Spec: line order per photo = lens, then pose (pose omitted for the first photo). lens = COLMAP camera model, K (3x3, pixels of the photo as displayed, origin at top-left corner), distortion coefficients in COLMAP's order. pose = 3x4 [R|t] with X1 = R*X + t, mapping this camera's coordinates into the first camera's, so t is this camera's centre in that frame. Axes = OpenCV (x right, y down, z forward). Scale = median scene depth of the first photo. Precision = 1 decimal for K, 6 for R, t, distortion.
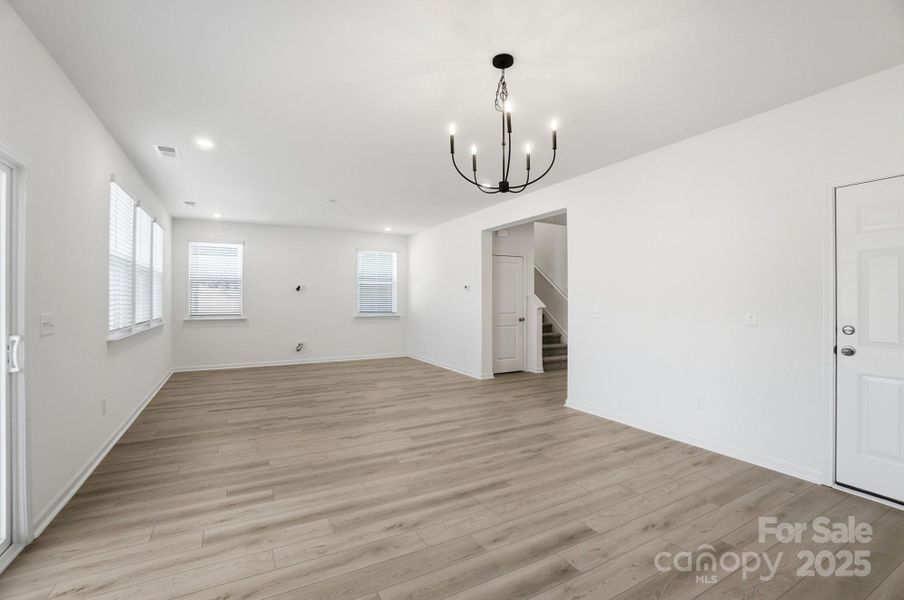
lens RADIAL K [[406.0, 0, 449.1], [0, 406.0, 299.5], [0, 0, 1]] dist [-0.057996, 0.018698]
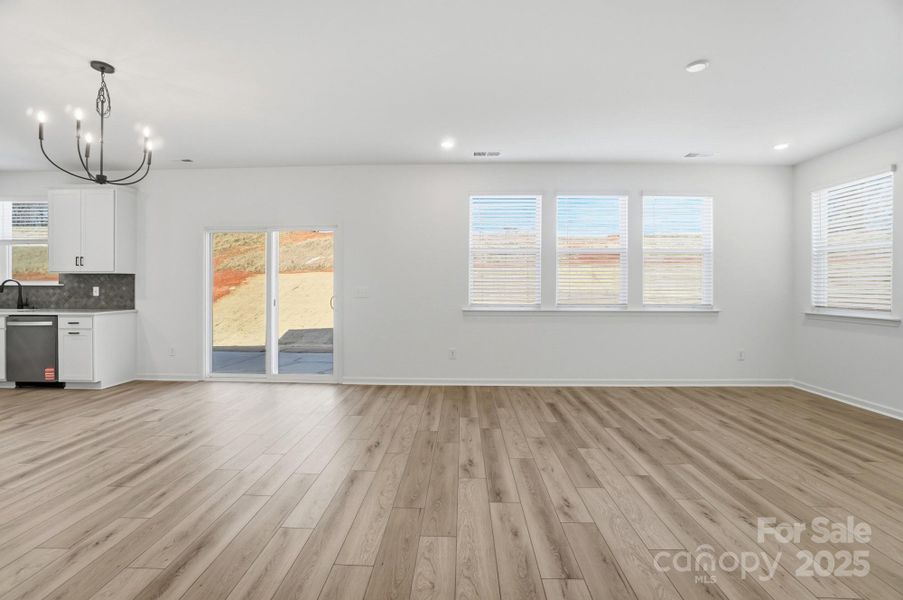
lens RADIAL K [[405.6, 0, 447.6], [0, 405.6, 286.9], [0, 0, 1]] dist [-0.057996, 0.018698]
pose [[-0.509929, 0.001789, -0.860215, 0.382929], [-0.003432, 0.999986, 0.004115, 0.014301], [0.860210, 0.005050, -0.509916, 1.559770]]
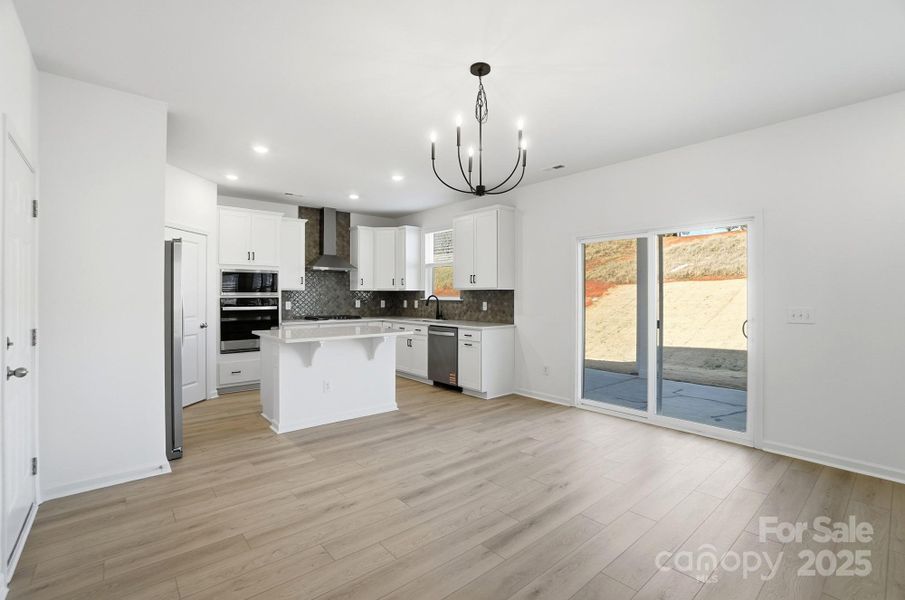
lens RADIAL K [[406.5, 0, 449.5], [0, 406.5, 295.8], [0, 0, 1]] dist [-0.057996, 0.018698]
pose [[-0.979419, 0.000001, -0.201835, 0.274188], [-0.000884, 0.999990, 0.004292, -0.006421], [0.201834, 0.004382, -0.979410, 1.291143]]
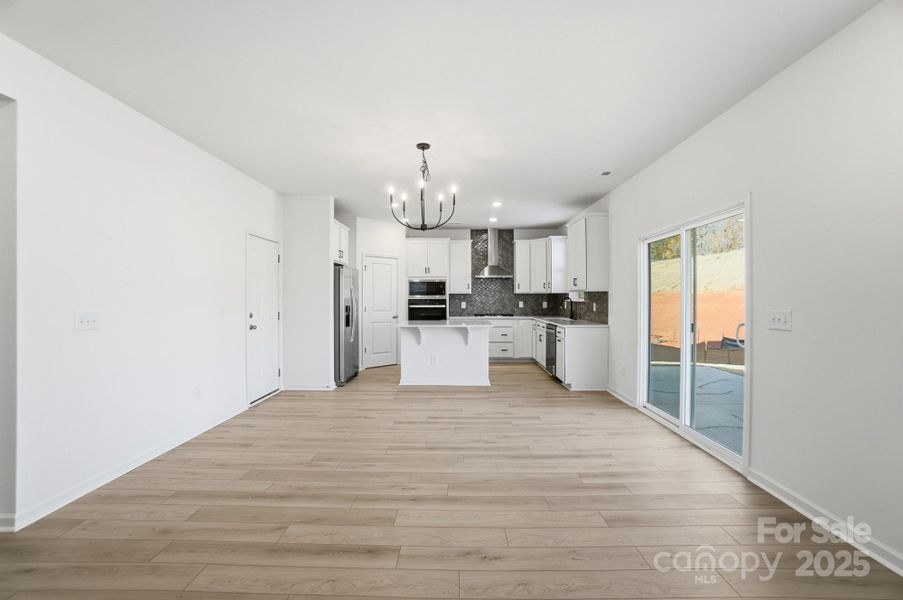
lens RADIAL K [[405.6, 0, 454.6], [0, 405.6, 293.1], [0, 0, 1]] dist [-0.057996, 0.018698]
pose [[-0.871792, 0.006622, 0.489831, -0.482277], [0.001982, 0.999948, -0.009990, -0.001867], [-0.489872, -0.007739, -0.871760, 1.499431]]
